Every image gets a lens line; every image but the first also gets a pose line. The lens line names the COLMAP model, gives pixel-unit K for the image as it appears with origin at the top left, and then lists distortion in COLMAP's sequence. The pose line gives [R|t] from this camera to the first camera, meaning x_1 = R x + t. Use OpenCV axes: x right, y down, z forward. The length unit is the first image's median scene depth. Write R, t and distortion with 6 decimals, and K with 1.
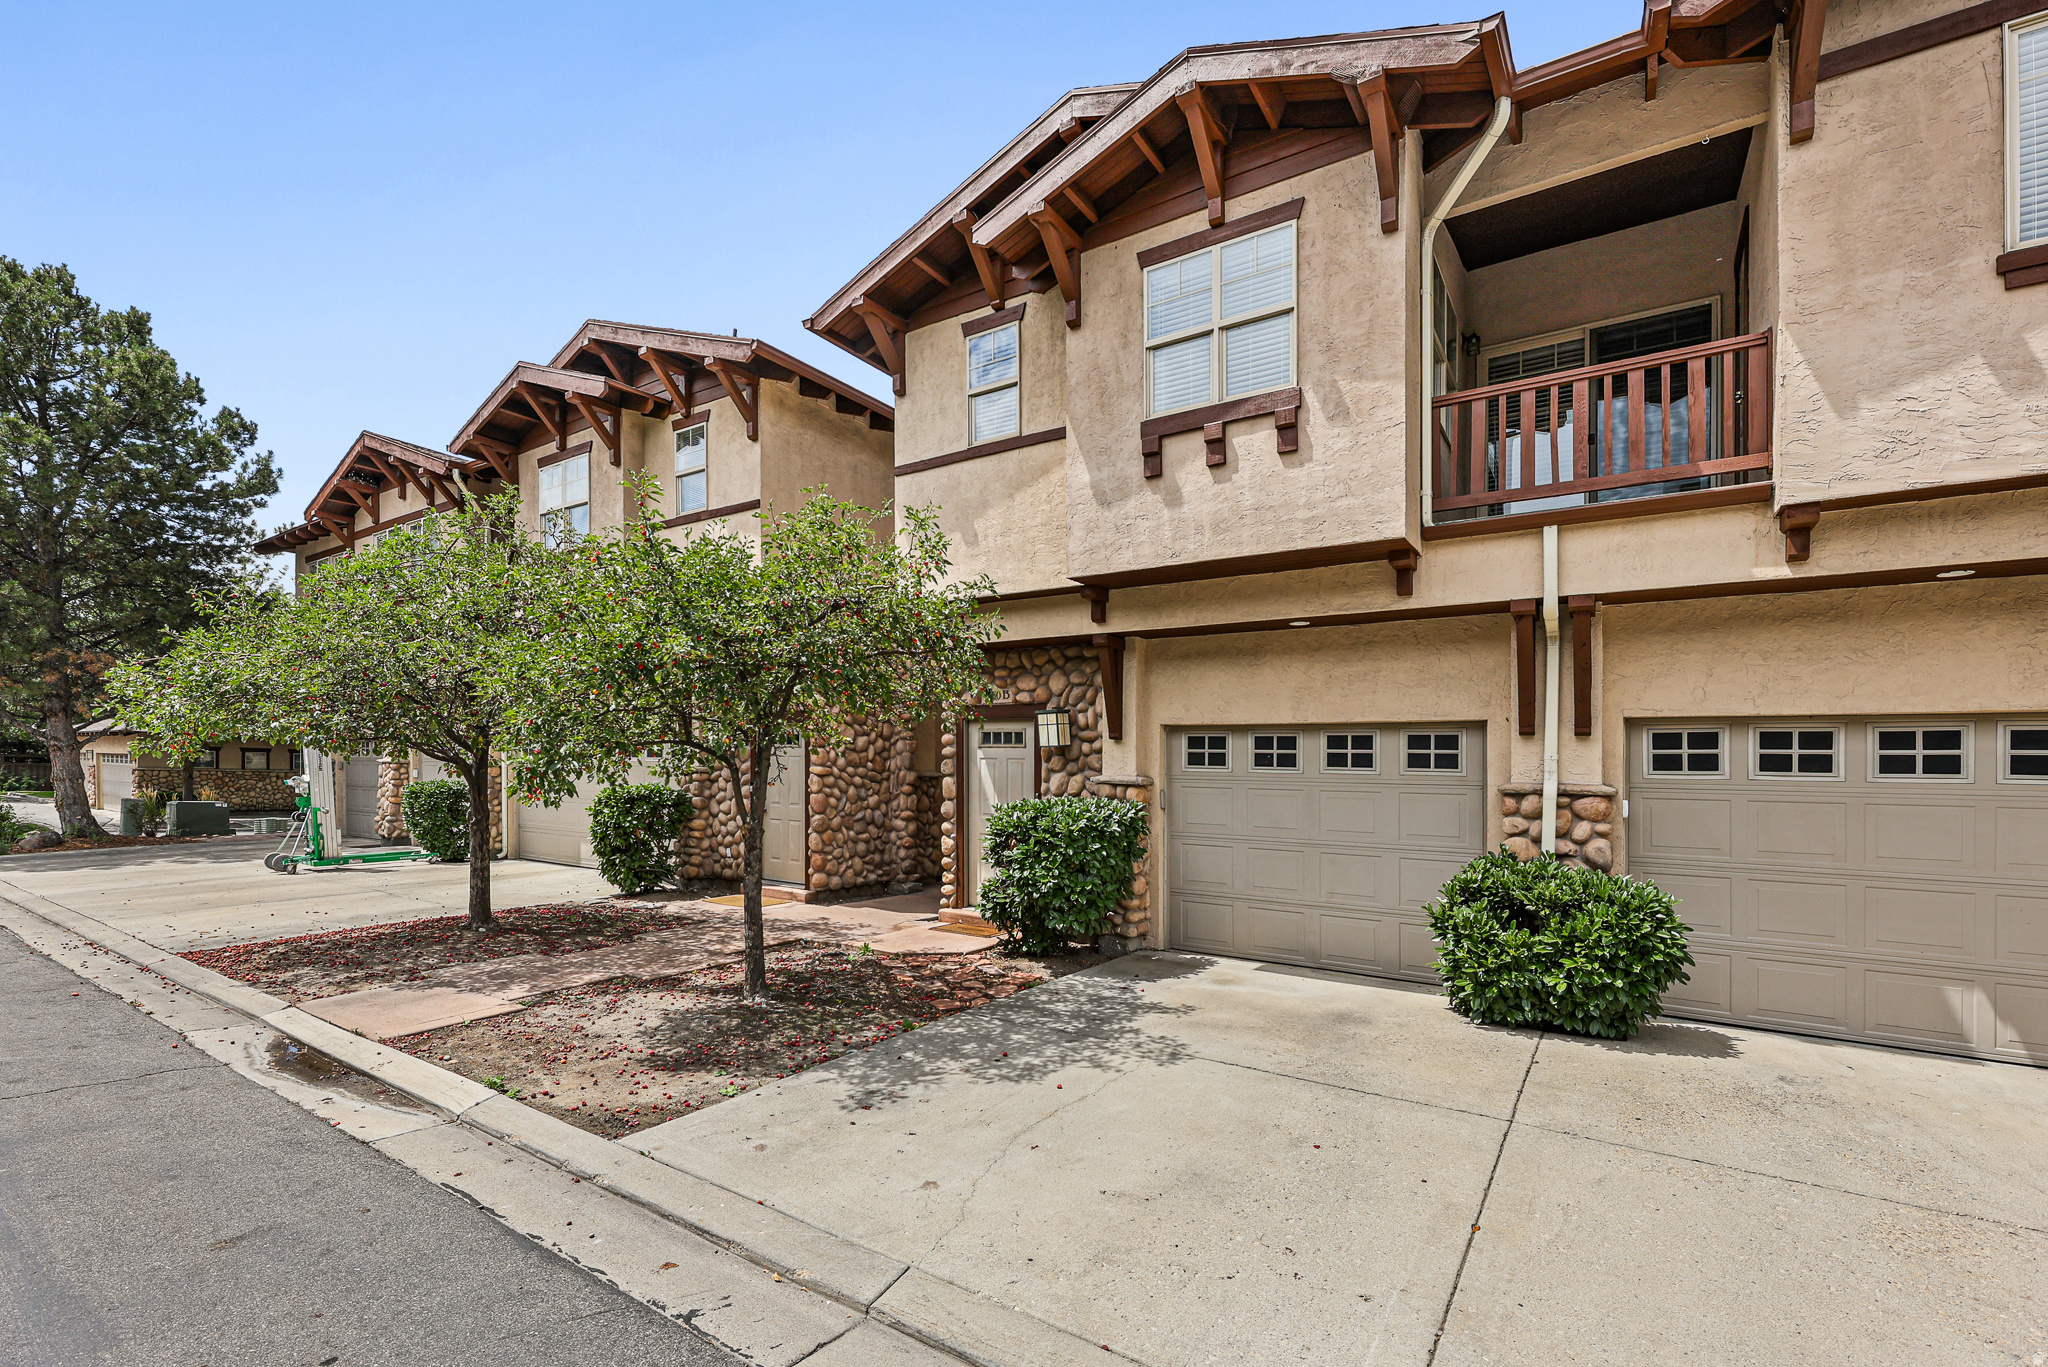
lens RADIAL K [[853.0, 0, 1016.5], [0, 853.0, 755.7], [0, 0, 1]] dist [-0.006806, -0.000143]
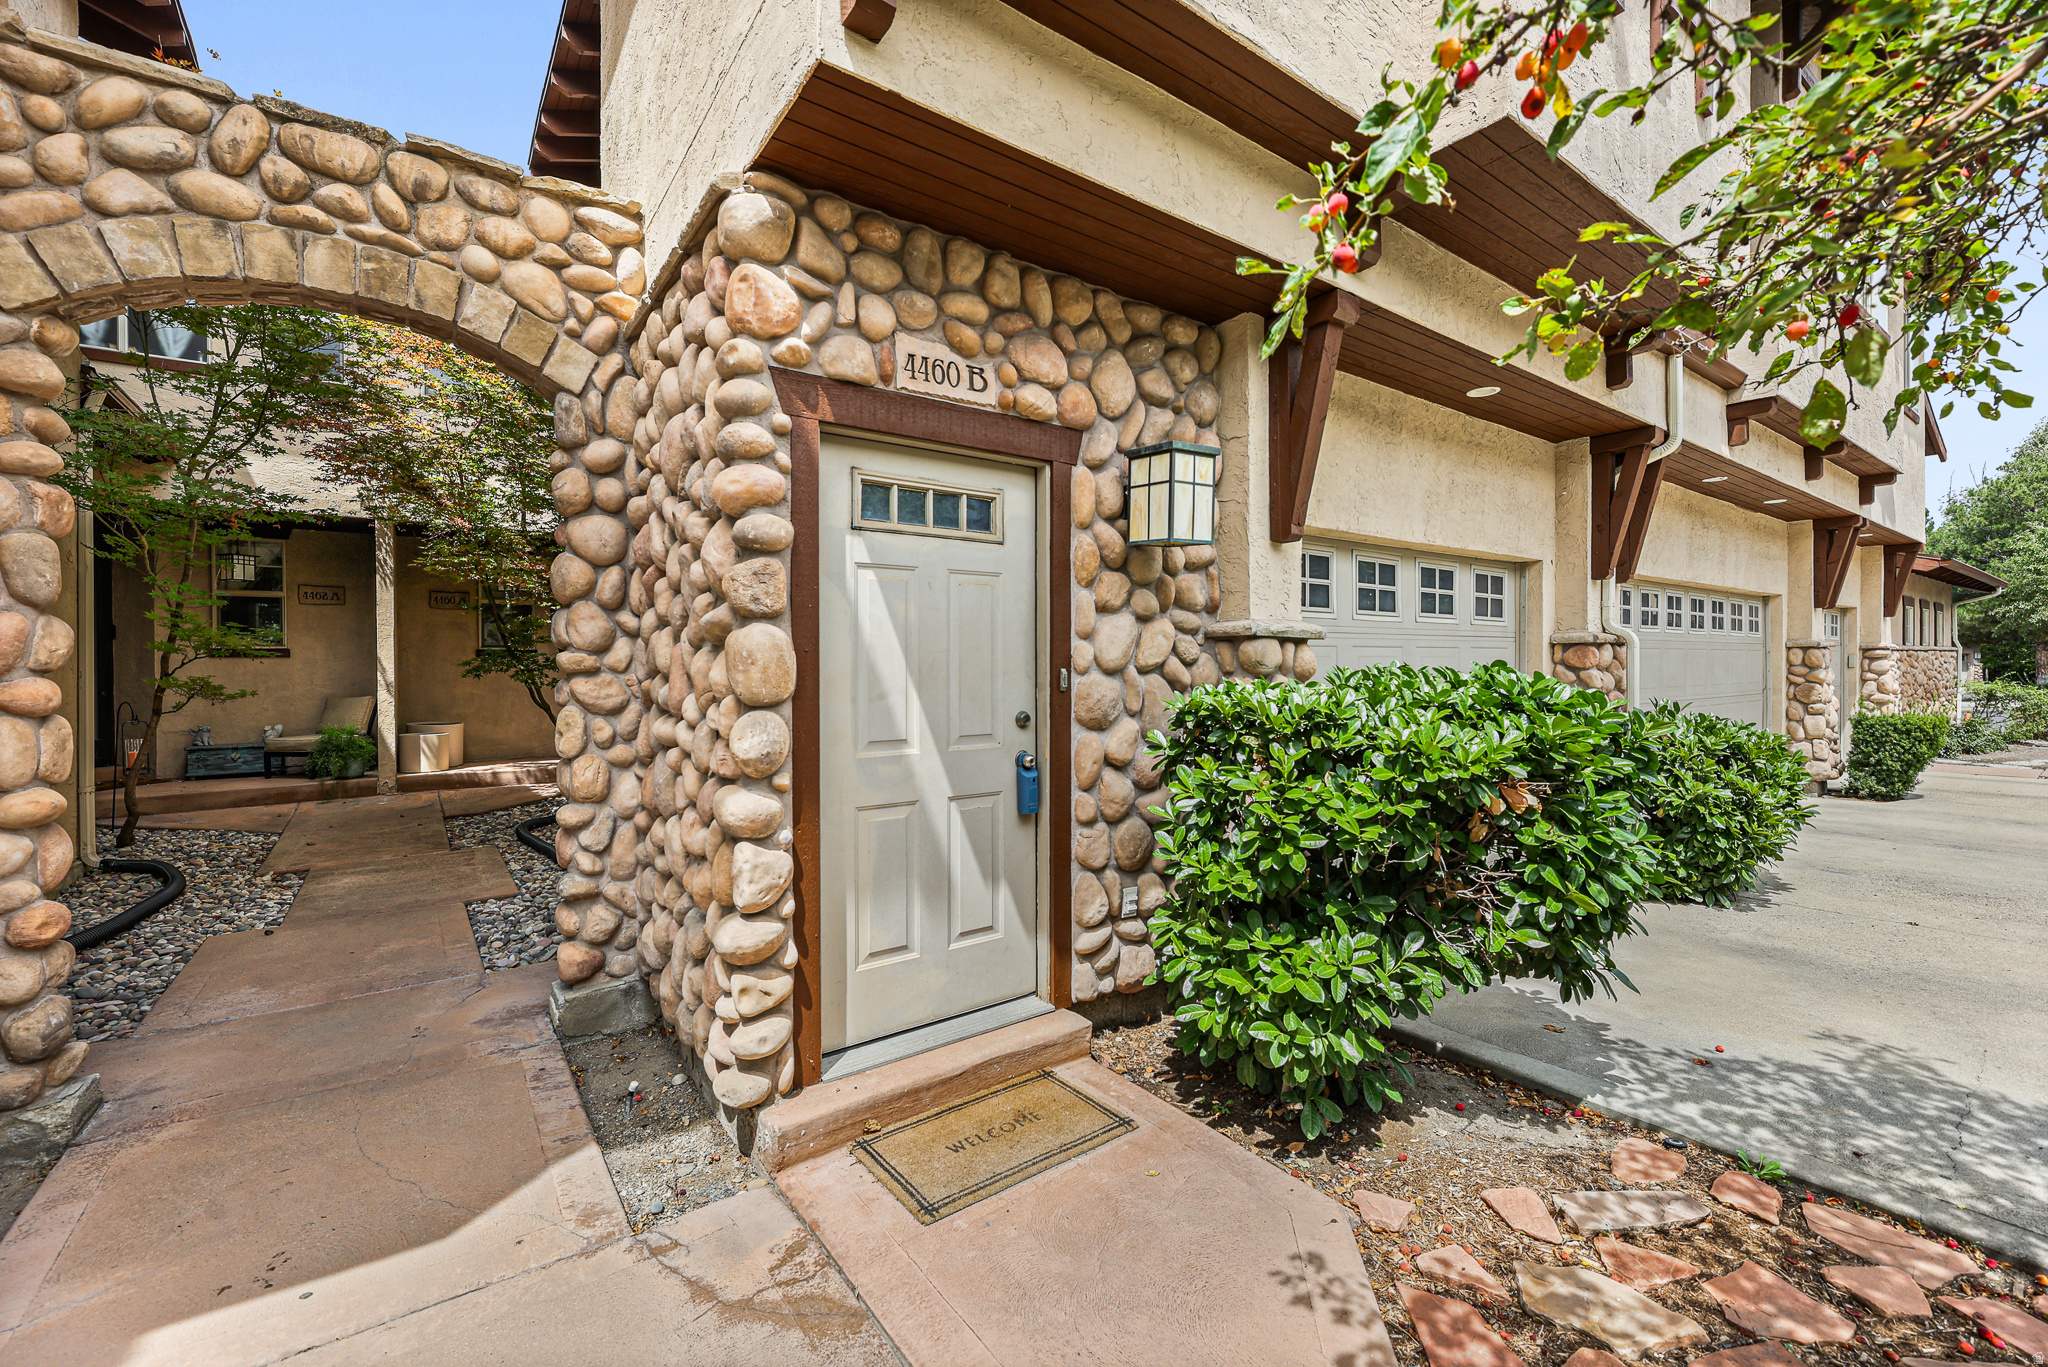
lens RADIAL K [[840.5, 0, 1018.9], [0, 840.5, 649.4], [0, 0, 1]] dist [-0.000701, -0.000025]
pose [[0.332801, -0.016338, 0.942856, -0.327747], [-0.017133, 0.999580, 0.023369, 0.027316], [-0.942842, -0.023931, 0.332381, 0.900646]]
